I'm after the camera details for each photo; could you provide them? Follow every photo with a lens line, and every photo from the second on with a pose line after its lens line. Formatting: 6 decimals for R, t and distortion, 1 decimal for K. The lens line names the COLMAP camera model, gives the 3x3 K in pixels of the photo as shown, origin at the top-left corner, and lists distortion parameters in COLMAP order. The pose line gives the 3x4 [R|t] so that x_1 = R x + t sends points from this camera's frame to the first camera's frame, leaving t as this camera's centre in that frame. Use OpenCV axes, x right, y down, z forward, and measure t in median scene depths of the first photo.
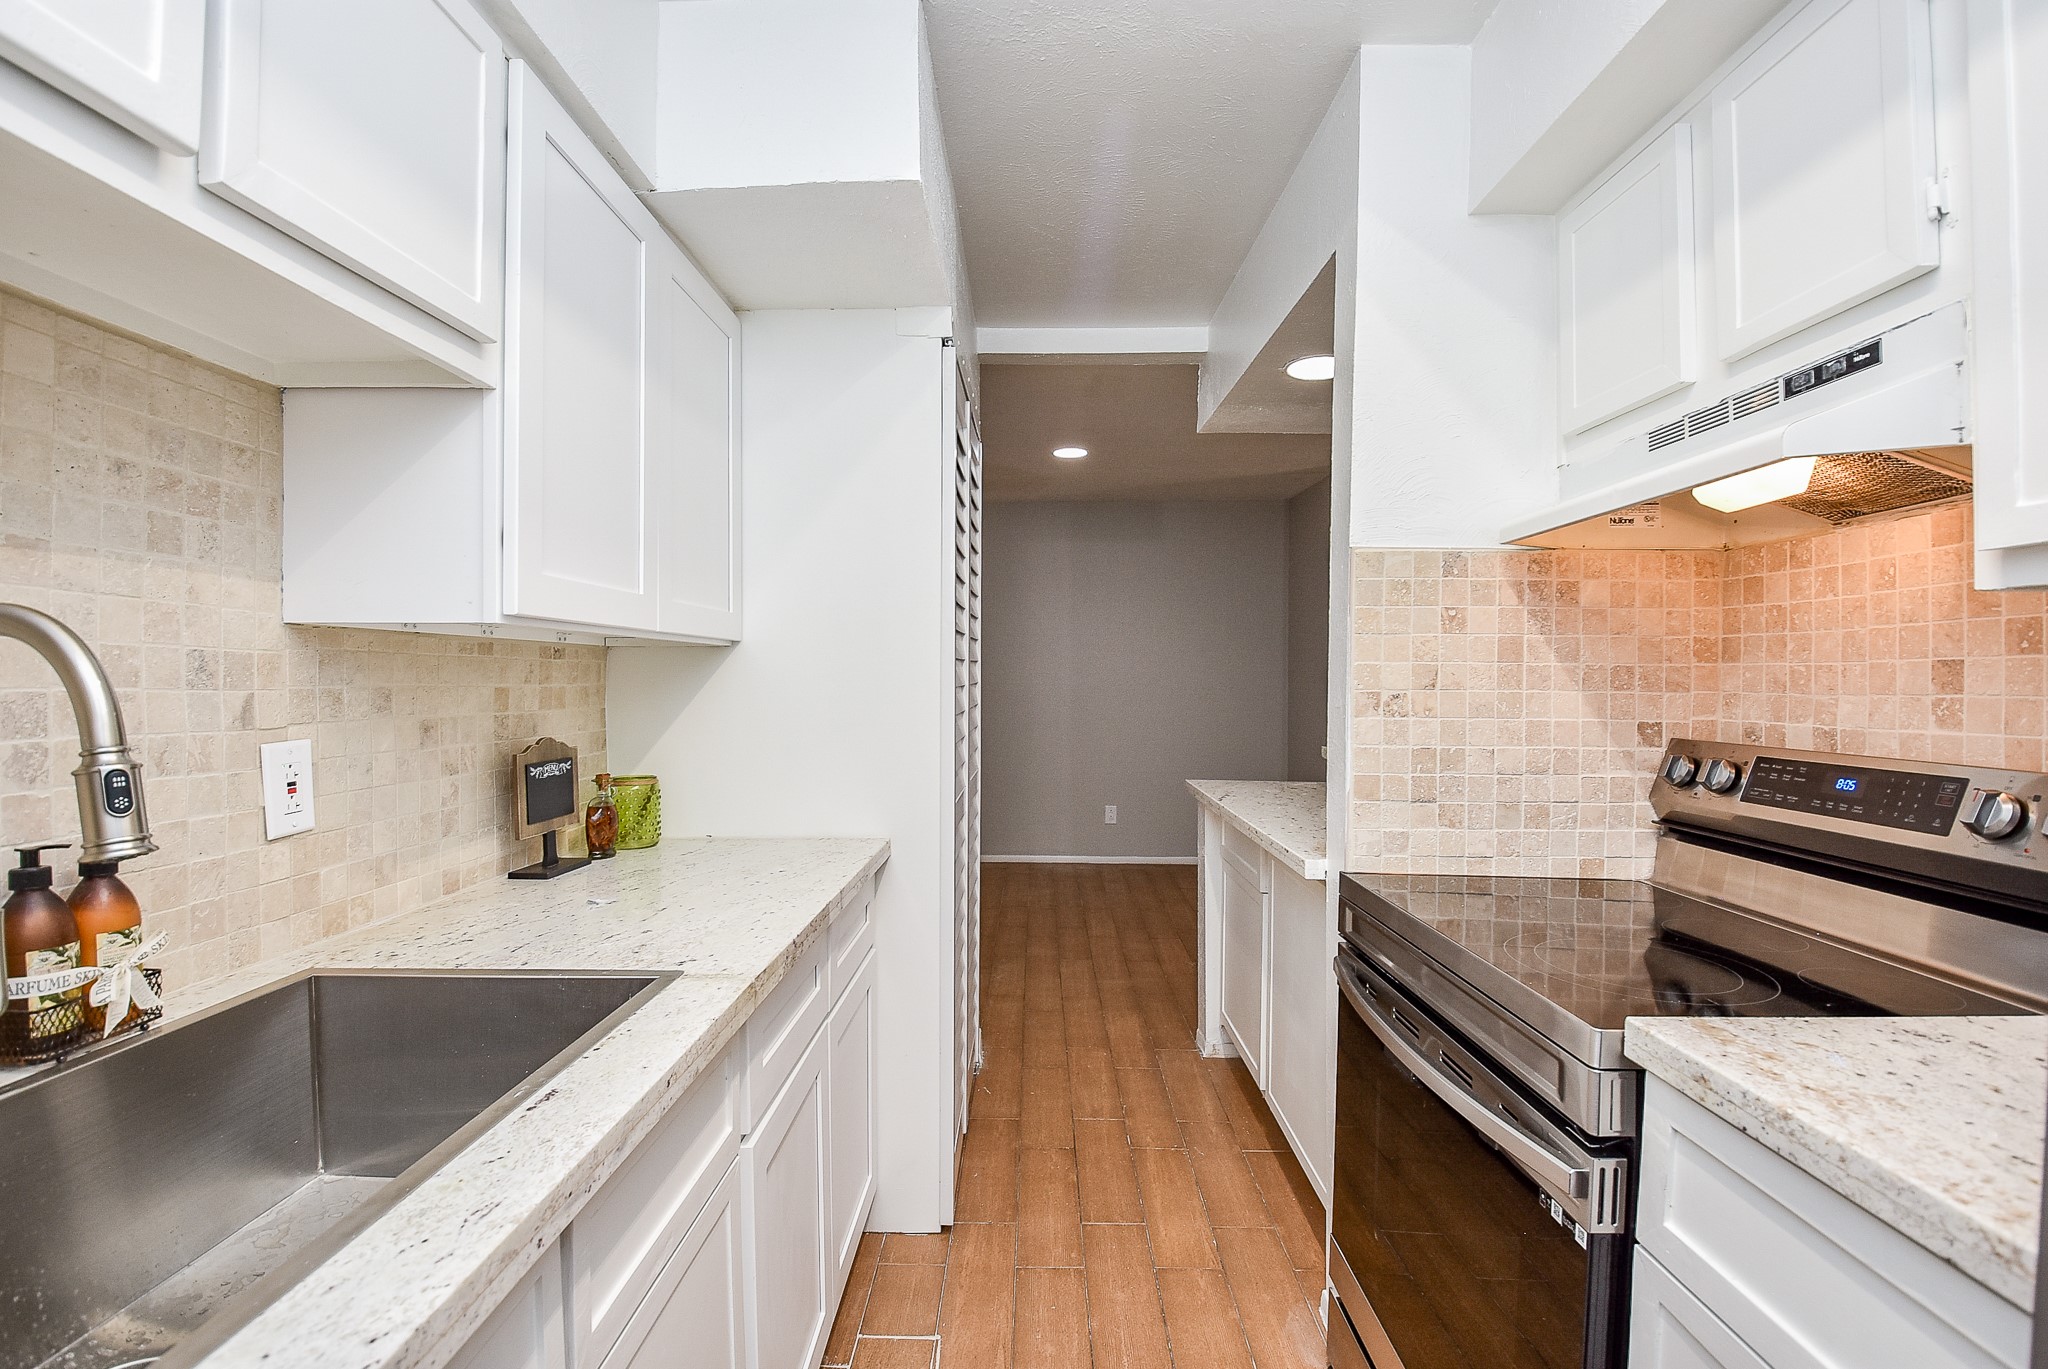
lens RADIAL K [[924.2, 0, 1018.7], [0, 924.2, 676.8], [0, 0, 1]] dist [-0.000130, -0.016122]
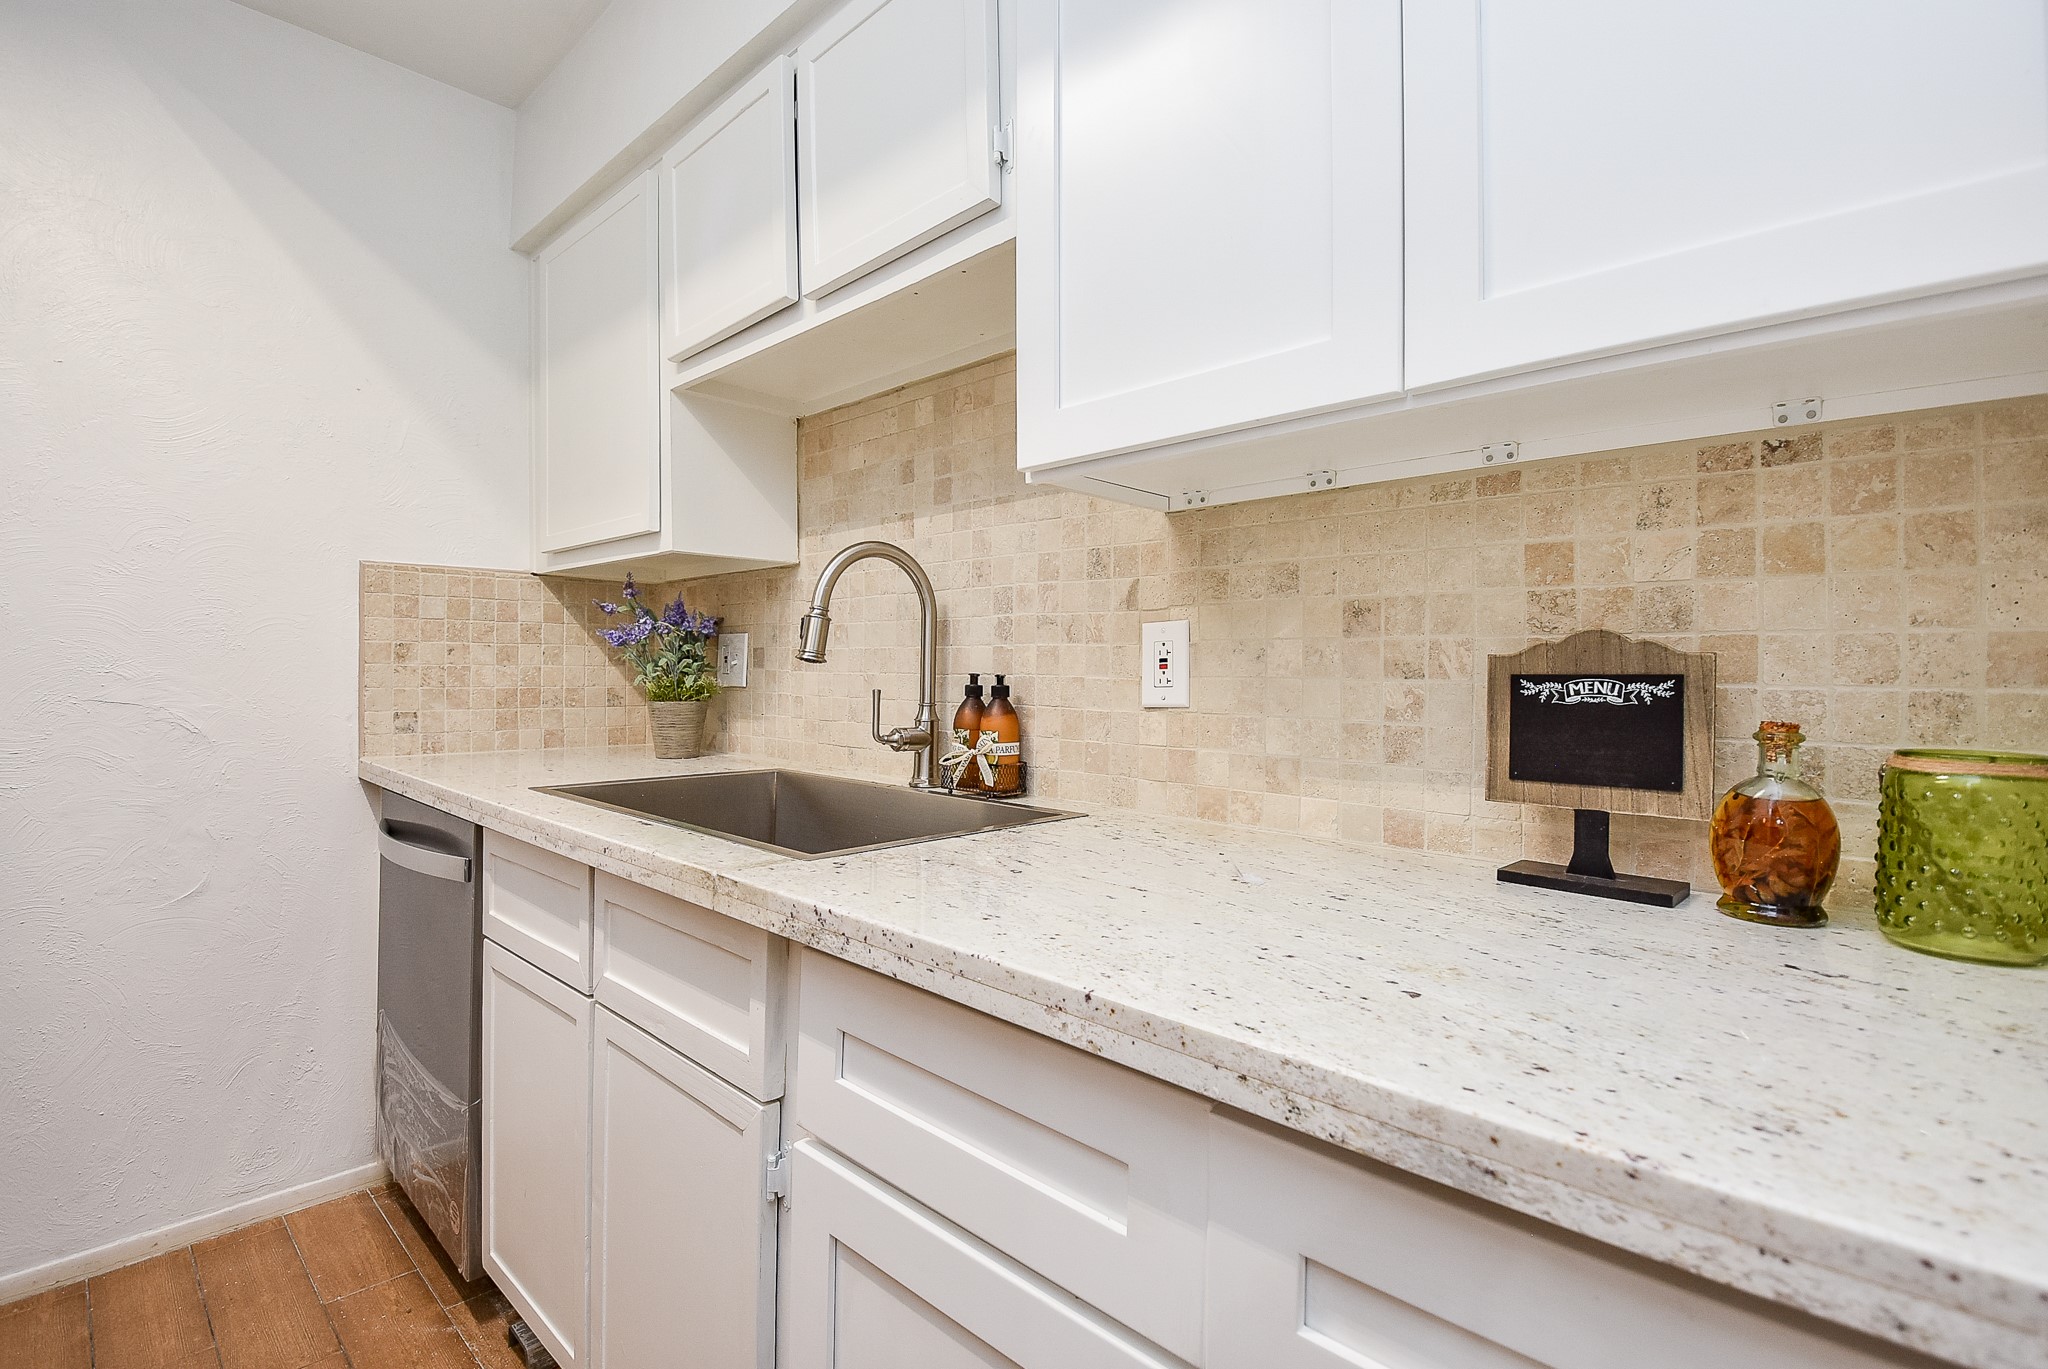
lens RADIAL K [[906.7, 0, 1010.2], [0, 906.7, 681.3], [0, 0, 1]] dist [0.018590, -0.025509]
pose [[-0.667107, 0.003616, -0.744953, 0.105238], [-0.004847, 0.999946, 0.009195, 0.106579], [0.744946, 0.009745, -0.667054, 1.272279]]
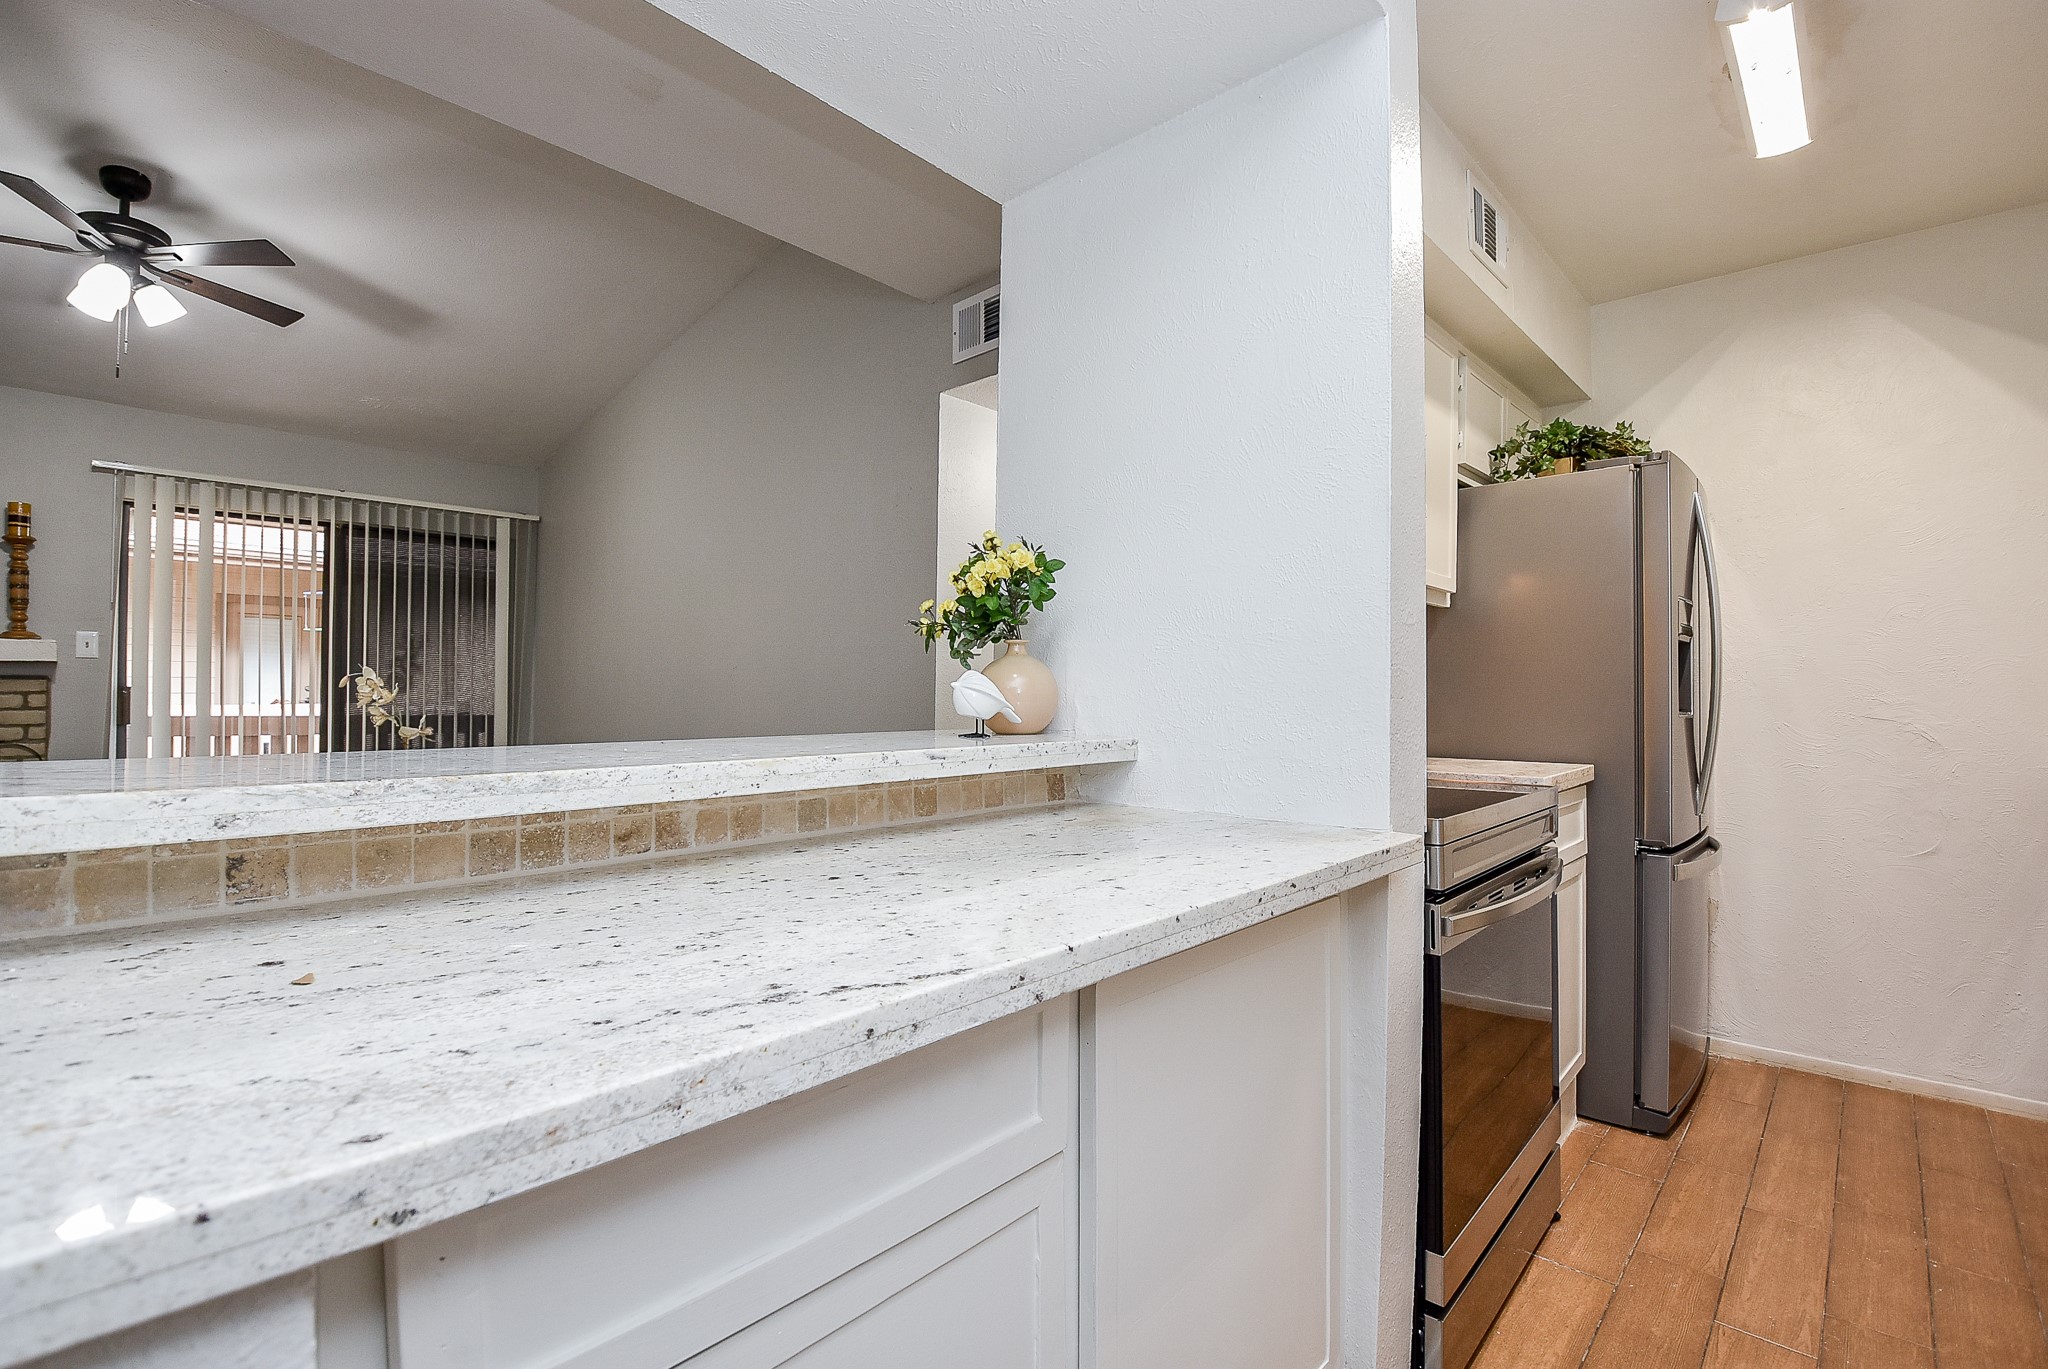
lens RADIAL K [[921.2, 0, 1025.3], [0, 921.2, 678.9], [0, 0, 1]] dist [-0.030504, -0.000393]
pose [[-0.744721, -0.002075, 0.667373, 0.087494], [-0.008606, 0.999942, -0.006494, 0.097011], [-0.667321, -0.010580, -0.744696, 2.068861]]
